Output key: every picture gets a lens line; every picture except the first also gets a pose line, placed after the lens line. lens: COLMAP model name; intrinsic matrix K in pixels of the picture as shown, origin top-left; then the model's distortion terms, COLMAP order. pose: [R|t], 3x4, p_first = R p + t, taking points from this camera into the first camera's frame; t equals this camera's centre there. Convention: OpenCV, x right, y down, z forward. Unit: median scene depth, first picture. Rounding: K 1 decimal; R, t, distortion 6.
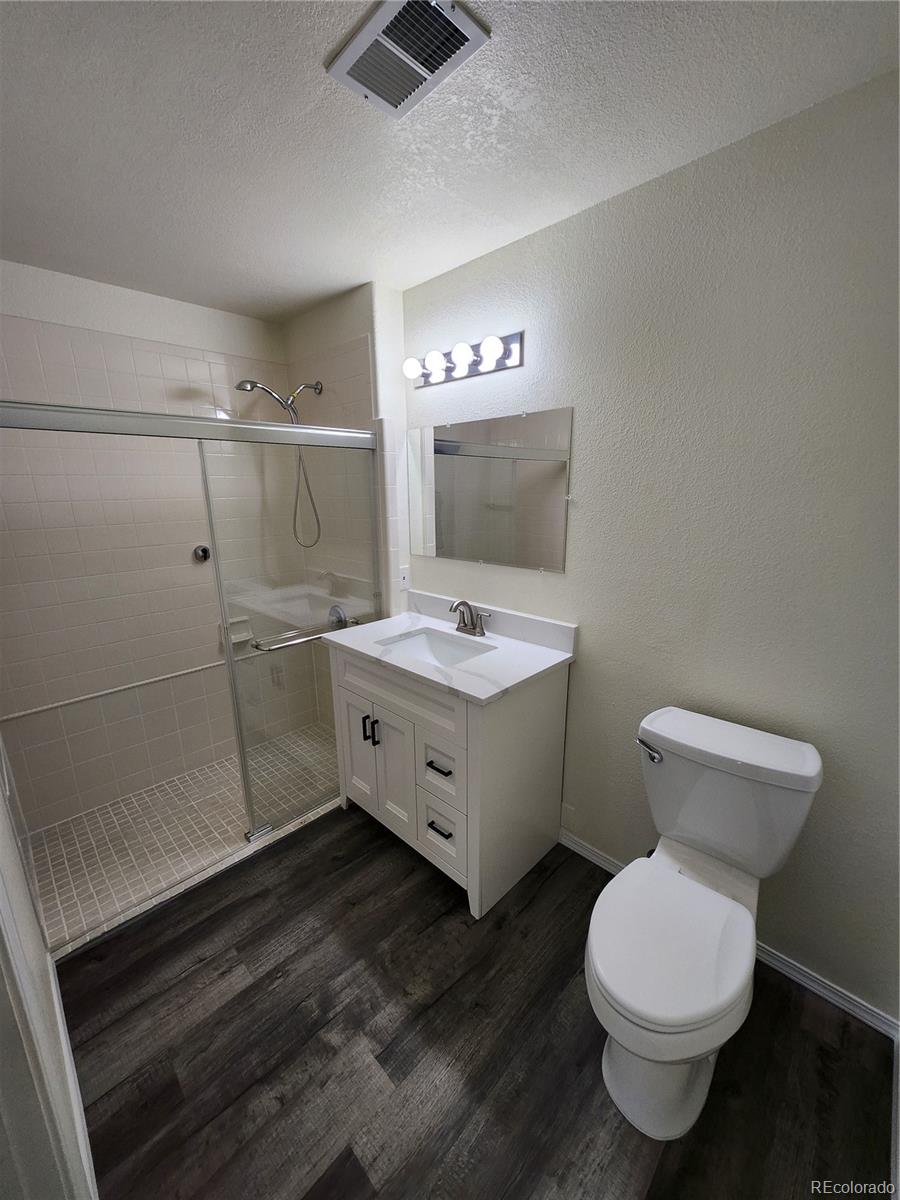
lens RADIAL K [[469.8, 0, 454.6], [0, 469.8, 599.0], [0, 0, 1]] dist [-0.000302, 0.000520]
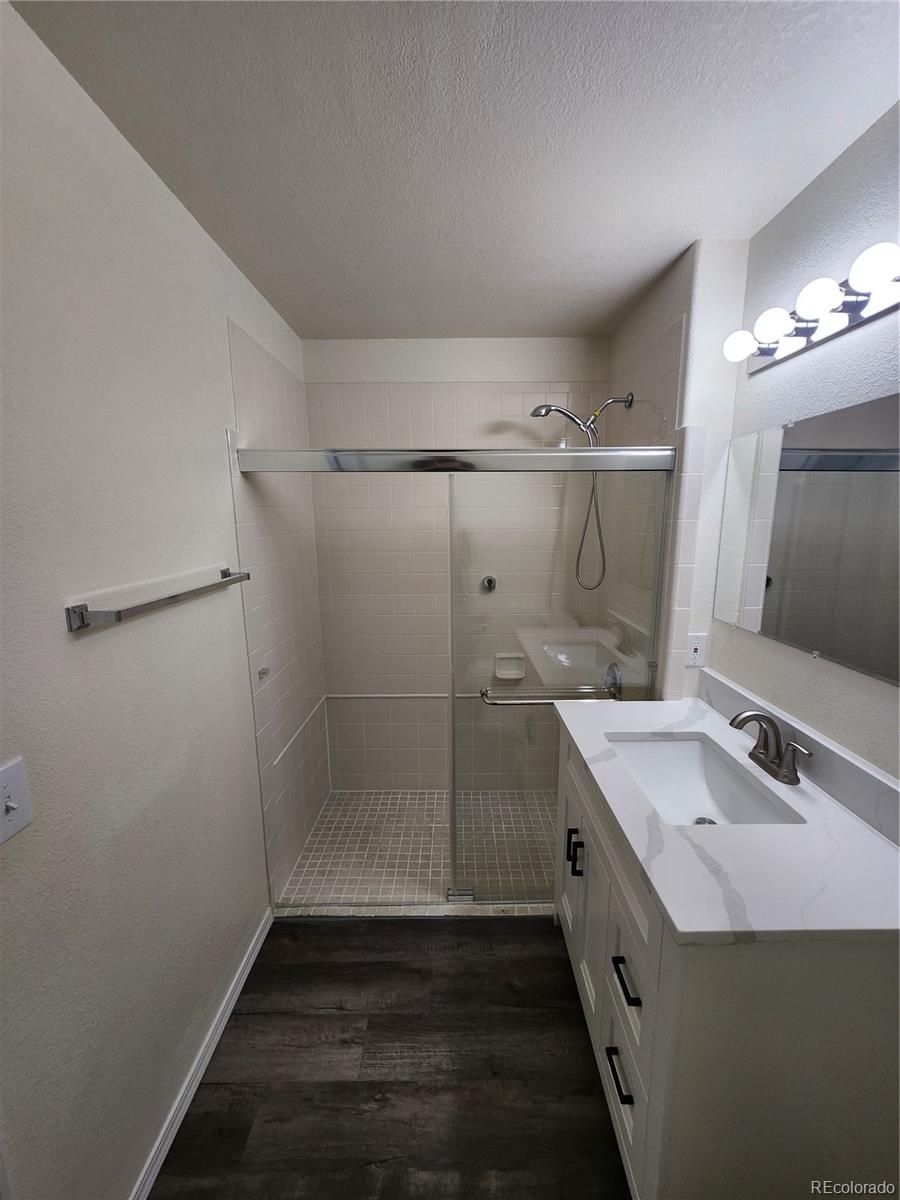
lens RADIAL K [[469.8, 0, 451.8], [0, 469.8, 601.5], [0, 0, 1]] dist [-0.000302, 0.000520]
pose [[0.704069, 0.132082, -0.697740, 0.136452], [-0.169621, 0.985389, 0.015374, -0.077261], [0.689577, 0.107527, 0.716186, 0.286979]]
